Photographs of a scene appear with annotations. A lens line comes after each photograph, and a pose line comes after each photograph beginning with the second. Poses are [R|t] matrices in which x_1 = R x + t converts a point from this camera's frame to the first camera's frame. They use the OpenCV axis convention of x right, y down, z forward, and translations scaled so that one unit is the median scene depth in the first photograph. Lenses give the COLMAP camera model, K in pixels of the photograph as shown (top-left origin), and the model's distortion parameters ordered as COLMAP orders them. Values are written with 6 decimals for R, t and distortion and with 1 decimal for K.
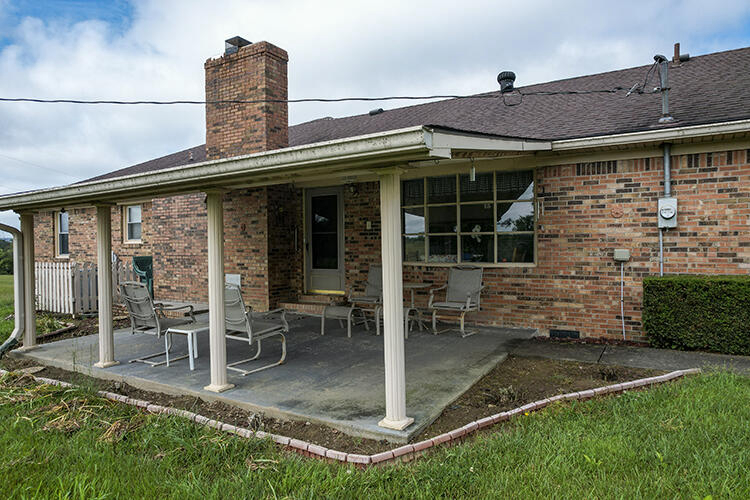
lens RADIAL K [[477.7, 0, 374.5], [0, 477.7, 250.3], [0, 0, 1]] dist [-0.032783, 0.002946]
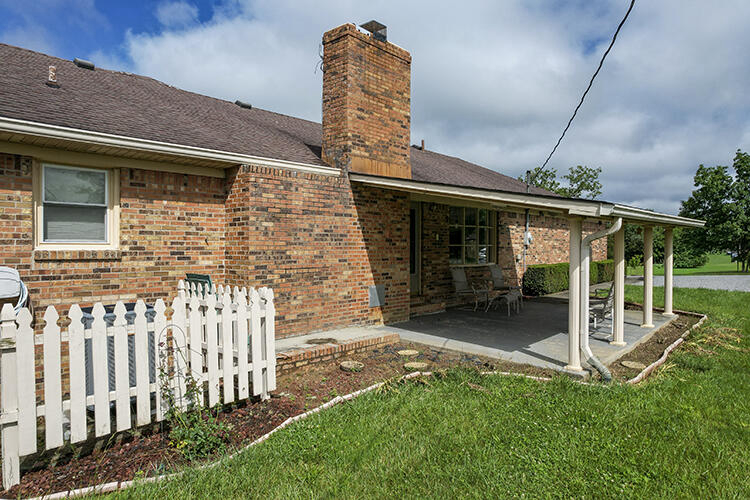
lens RADIAL K [[477.7, 0, 374.1], [0, 477.7, 249.0], [0, 0, 1]] dist [-0.032783, 0.002946]
pose [[0.191412, 0.003911, 0.981502, -1.205448], [0.007682, 0.999955, -0.005482, -0.014137], [-0.981480, 0.008589, 0.191373, 0.853399]]
